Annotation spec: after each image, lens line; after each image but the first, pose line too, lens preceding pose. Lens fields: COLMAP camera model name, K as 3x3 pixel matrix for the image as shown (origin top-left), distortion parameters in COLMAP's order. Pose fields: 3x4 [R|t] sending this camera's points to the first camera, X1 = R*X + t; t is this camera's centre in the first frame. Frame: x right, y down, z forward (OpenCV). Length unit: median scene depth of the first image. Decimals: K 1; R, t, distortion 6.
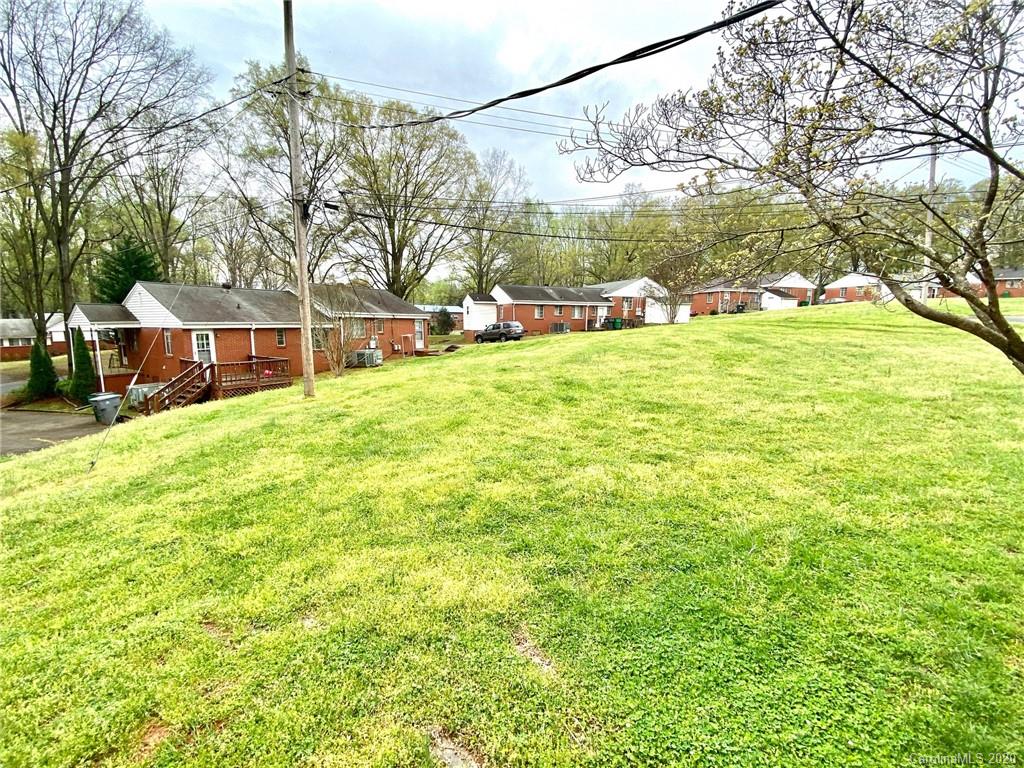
lens RADIAL K [[416.7, 0, 509.6], [0, 416.7, 382.1], [0, 0, 1]] dist [0.017922, -0.019062]
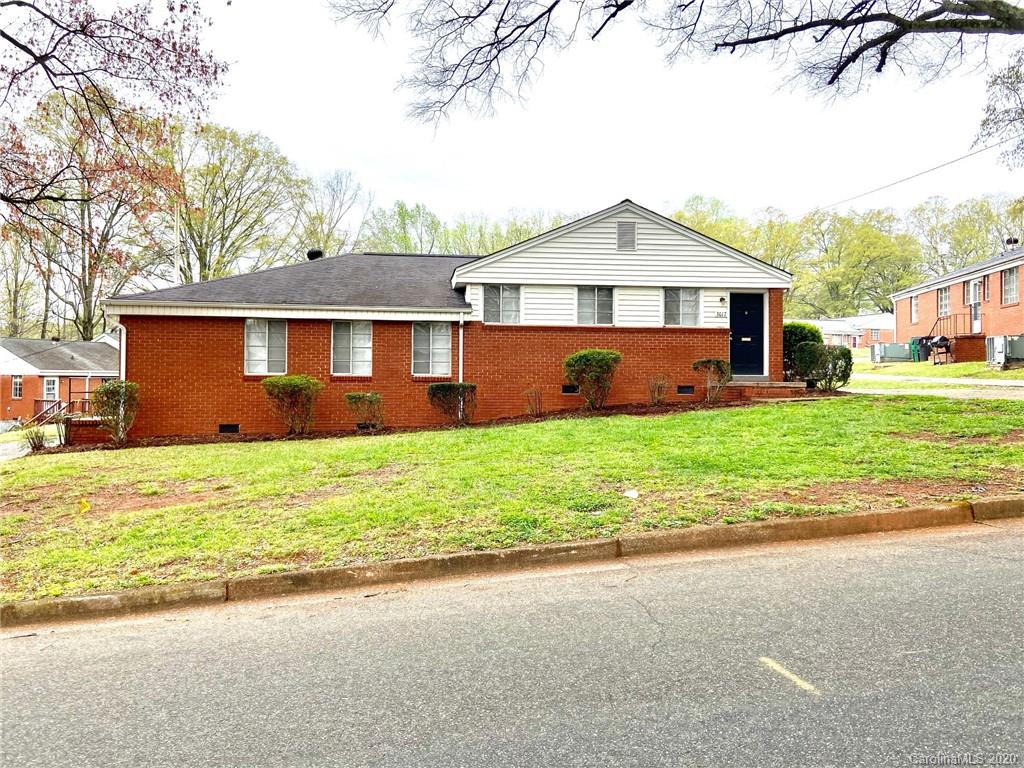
lens RADIAL K [[772.5, 0, 512.8], [0, 772.5, 363.5], [0, 0, 1]] dist [0.111617, -0.154747]
pose [[0.991167, 0.005337, 0.132509, 0.290881], [0.016575, 0.986370, -0.163705, 0.225174], [-0.131576, 0.164455, 0.977570, -1.364342]]
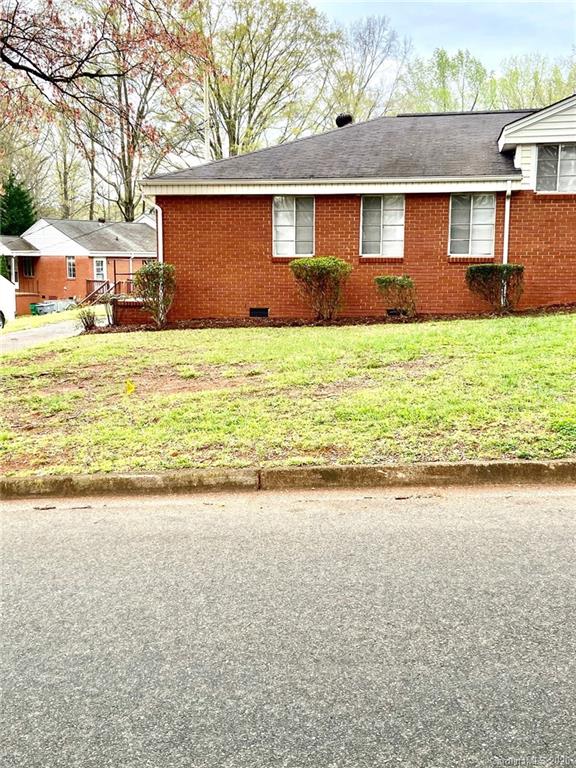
lens RADIAL K [[832.9, 0, 288.0], [0, 832.9, 384.0], [0, 0, 1]] dist [0.115686, -0.118179]
pose [[0.983665, 0.026526, -0.178046, 0.287435], [-0.025819, 0.999647, 0.006286, 0.217863], [0.178150, -0.001586, 0.984002, -1.341278]]
